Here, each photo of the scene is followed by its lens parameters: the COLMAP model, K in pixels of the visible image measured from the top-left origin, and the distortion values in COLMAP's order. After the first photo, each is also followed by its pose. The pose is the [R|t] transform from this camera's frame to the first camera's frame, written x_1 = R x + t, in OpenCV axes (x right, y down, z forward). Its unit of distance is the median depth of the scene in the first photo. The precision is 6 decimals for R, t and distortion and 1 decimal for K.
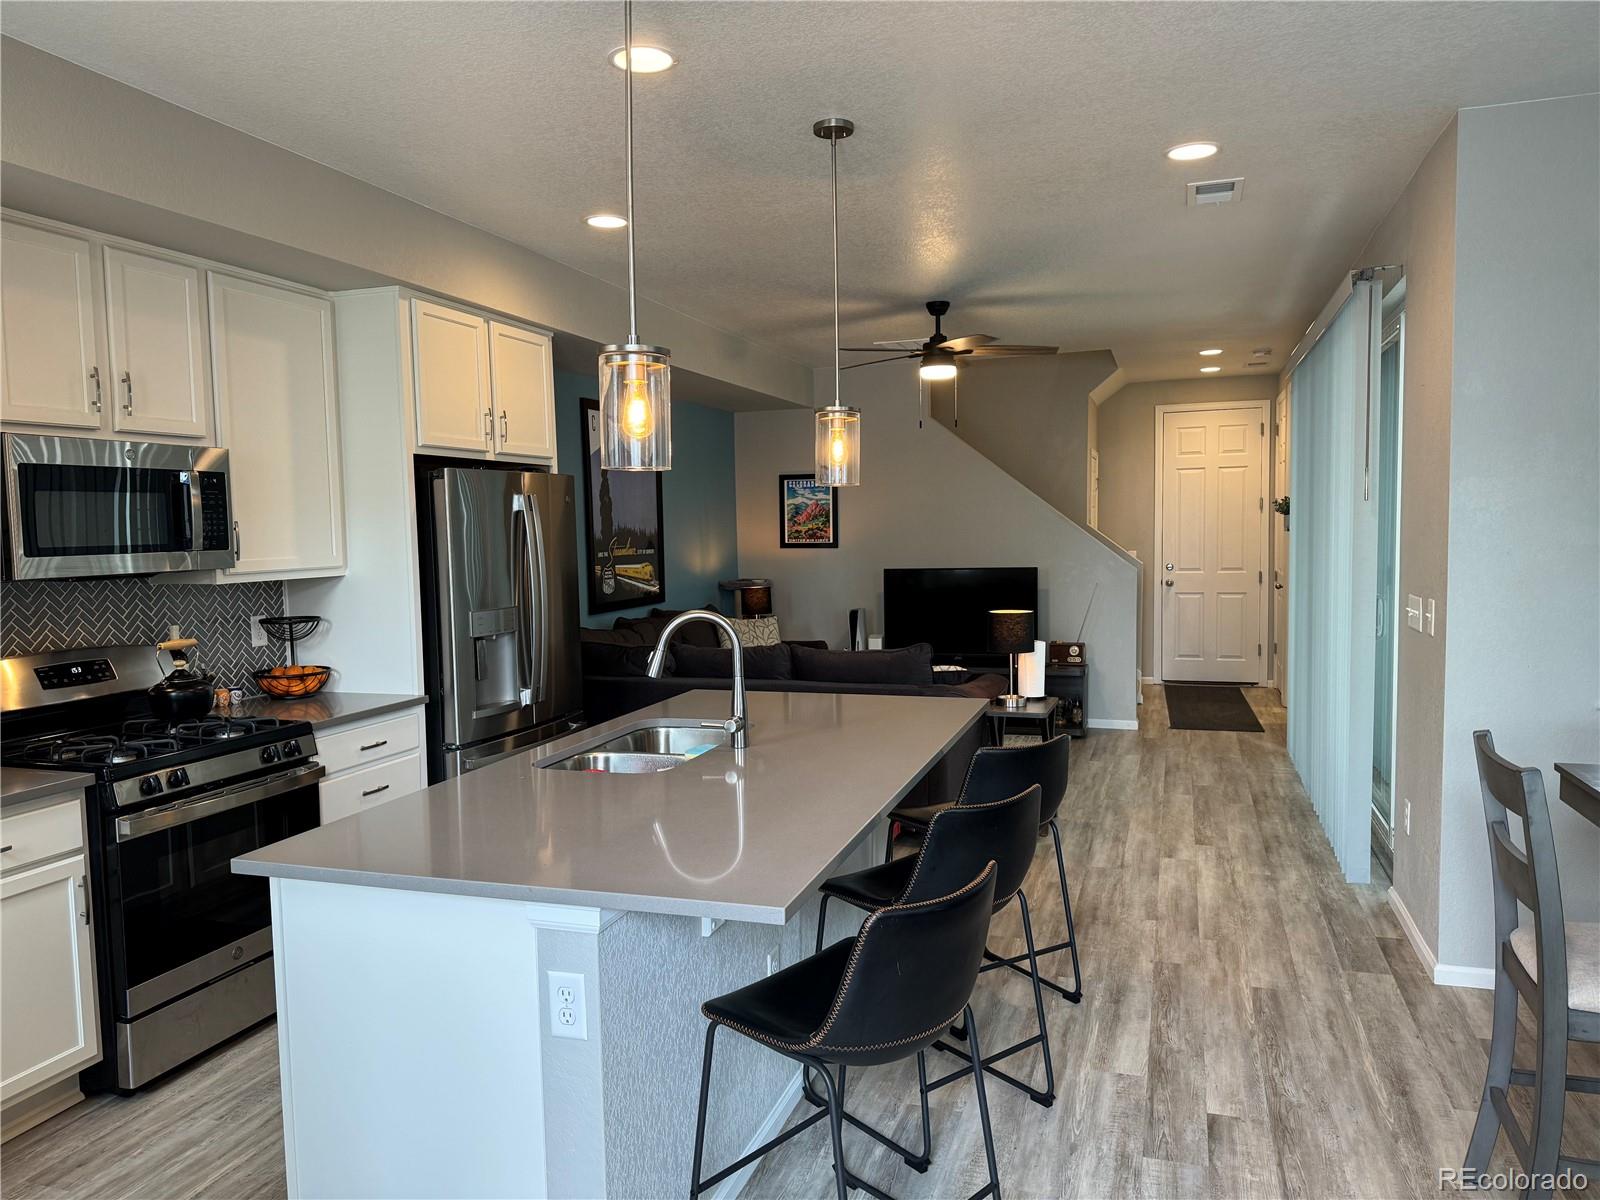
lens RADIAL K [[1105.6, 0, 803.4], [0, 1105.6, 604.8], [0, 0, 1]] dist [0.032897, -0.050387]
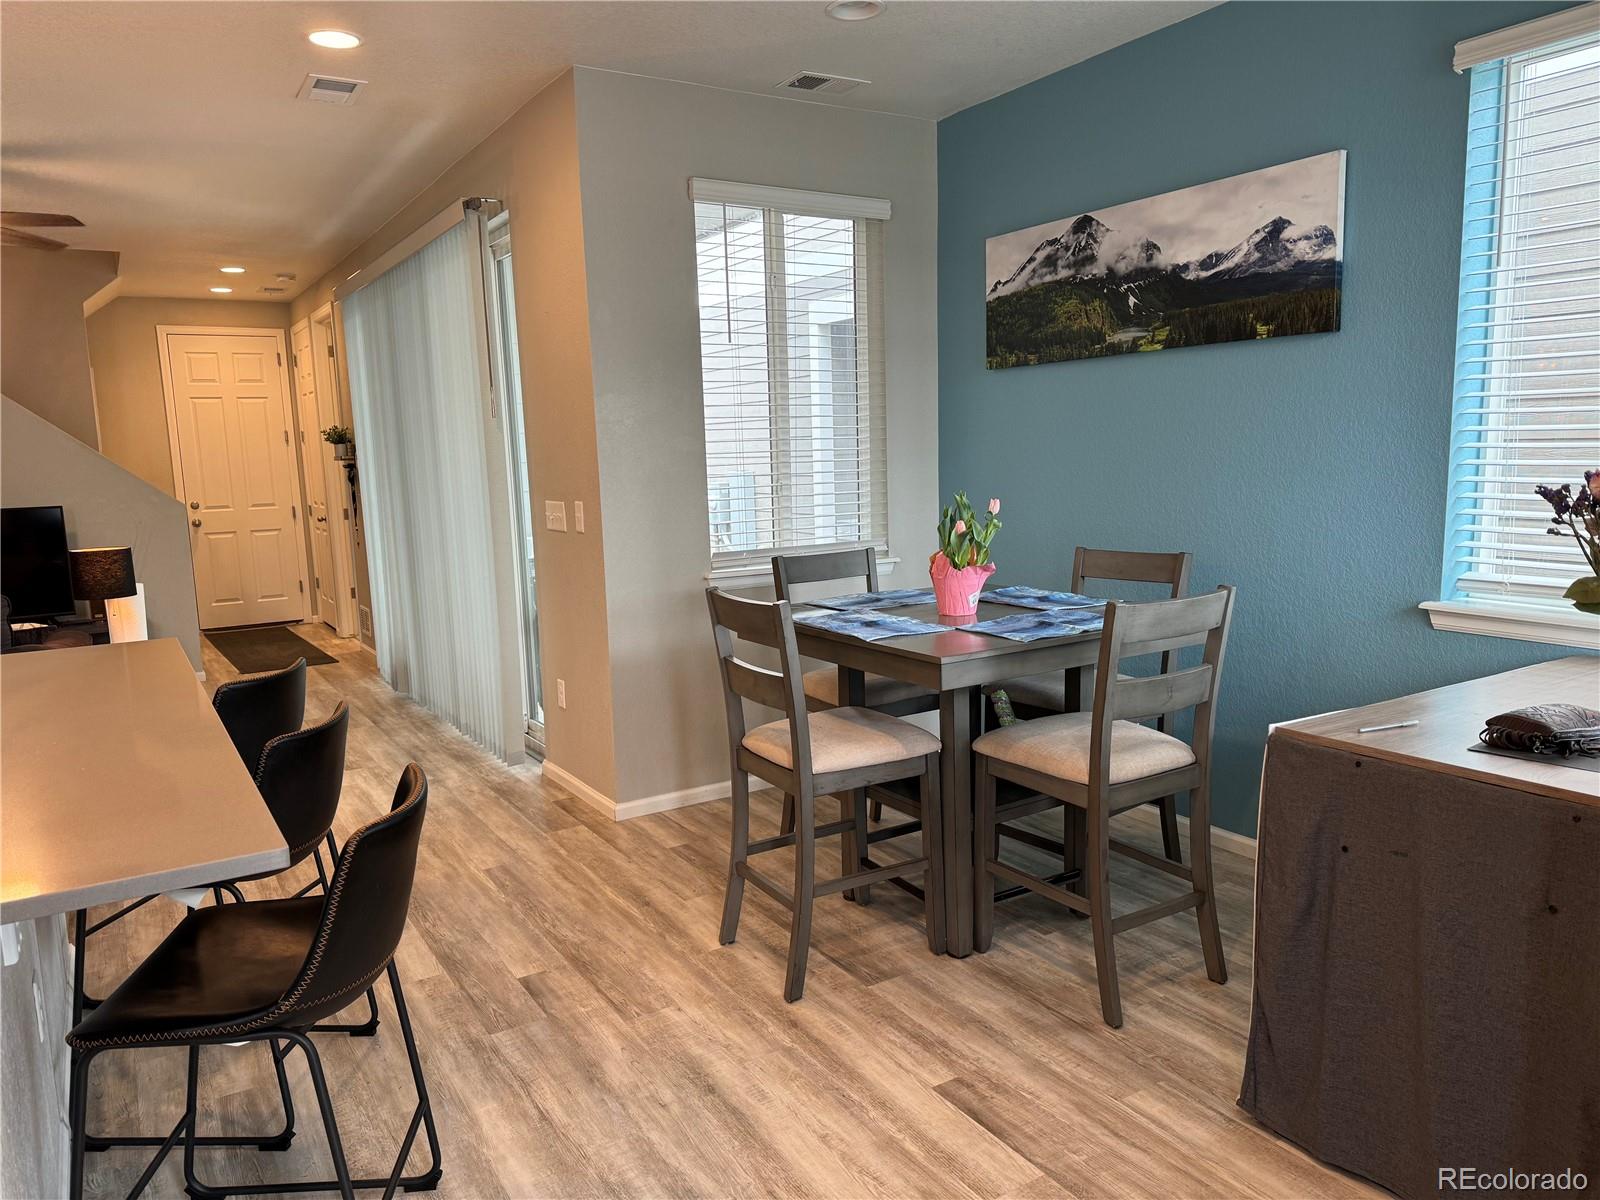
lens RADIAL K [[1105.6, 0, 803.4], [0, 1105.6, 604.8], [0, 0, 1]] dist [0.032897, -0.050387]
pose [[0.632026, -0.110727, 0.766996, -0.182794], [0.074714, 0.993835, 0.081908, 0.027172], [-0.771337, 0.005538, 0.636403, 0.085105]]
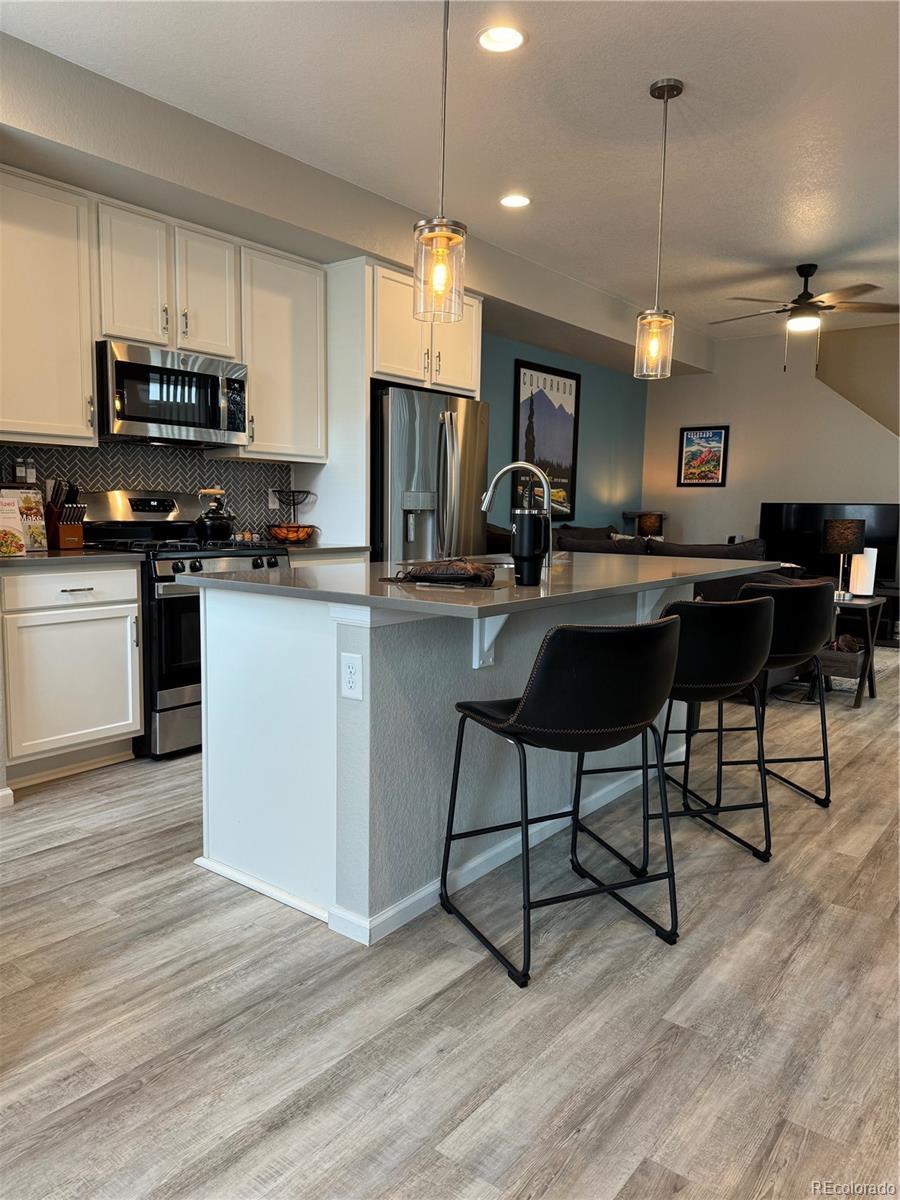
lens RADIAL K [[826.4, 0, 440.4], [0, 826.4, 603.2], [0, 0, 1]] dist [0.091967, -0.176395]
pose [[0.937076, 0.071425, -0.341741, 0.139322], [-0.056491, 0.996970, 0.053468, 0.106467], [0.344524, -0.030799, 0.938272, 0.013578]]
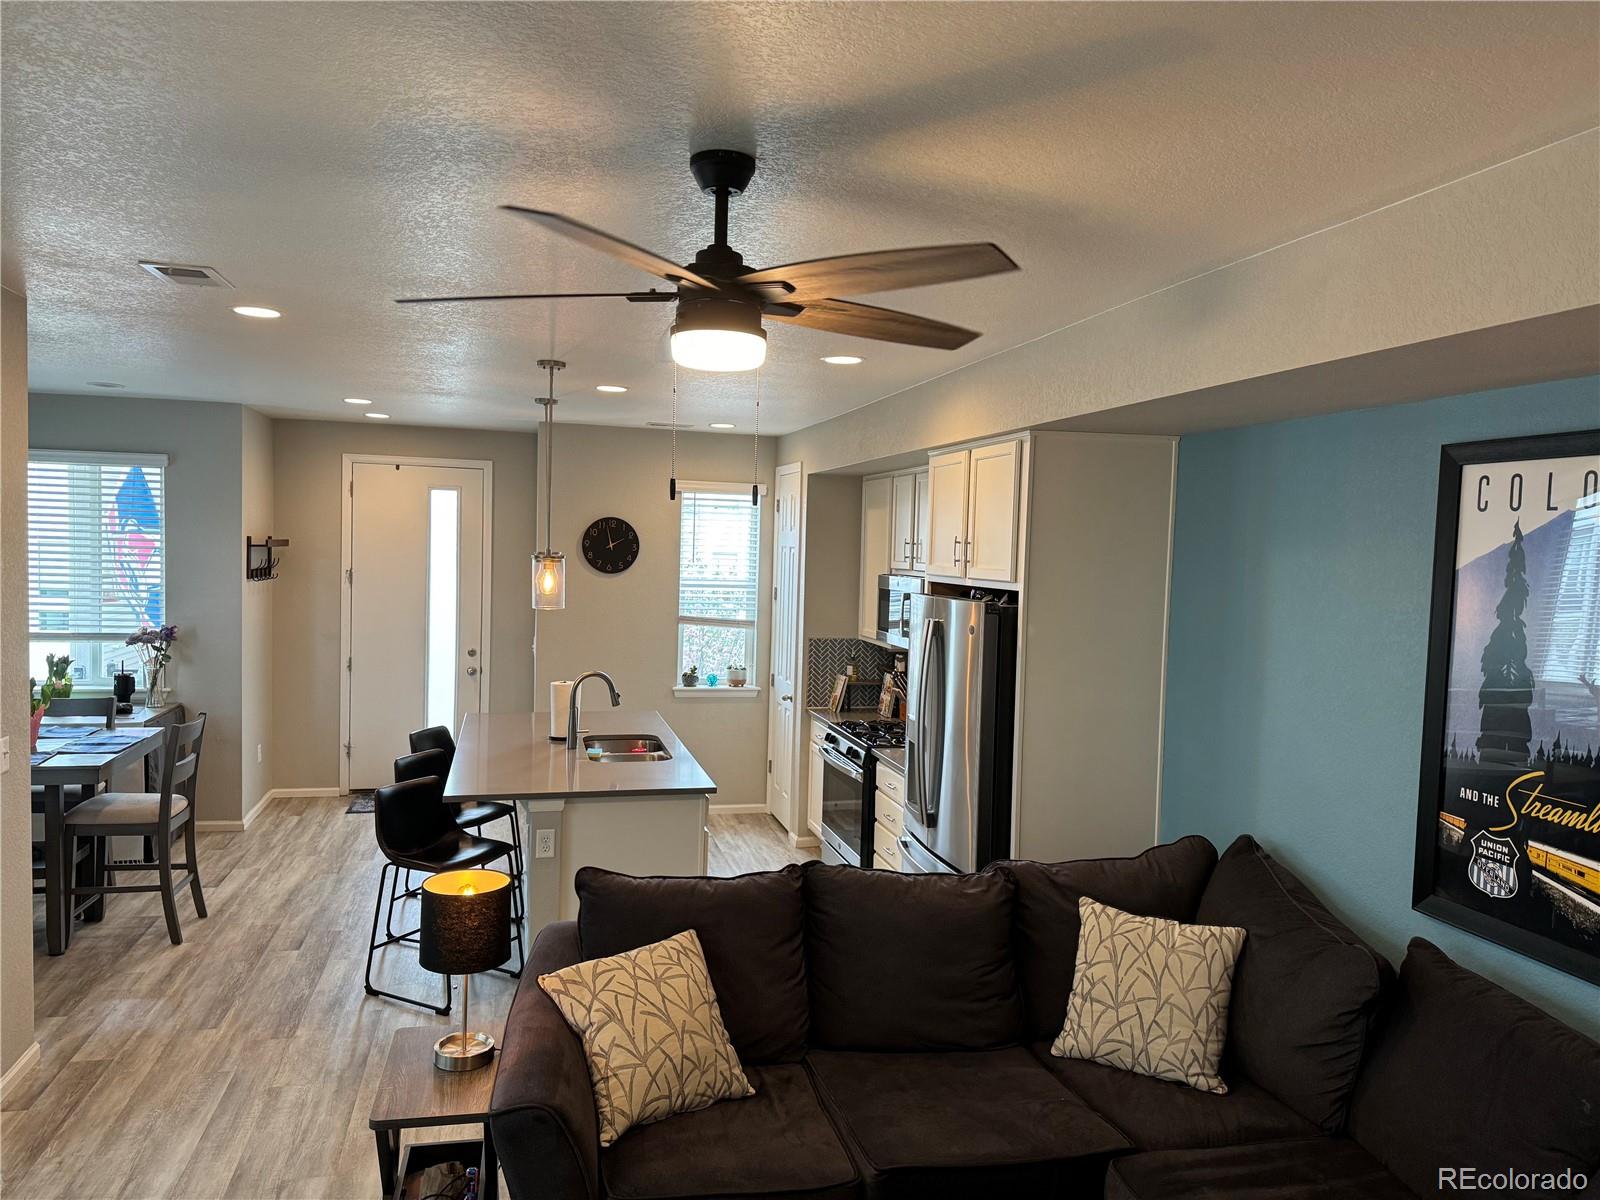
lens RADIAL K [[1105.6, 0, 803.4], [0, 1105.6, 604.8], [0, 0, 1]] dist [0.032897, -0.050387]
pose [[-0.837767, 0.021656, -0.545598, 0.502495], [-0.054944, 0.990798, 0.123693, -0.292263], [0.543257, 0.133603, -0.828868, 2.222427]]
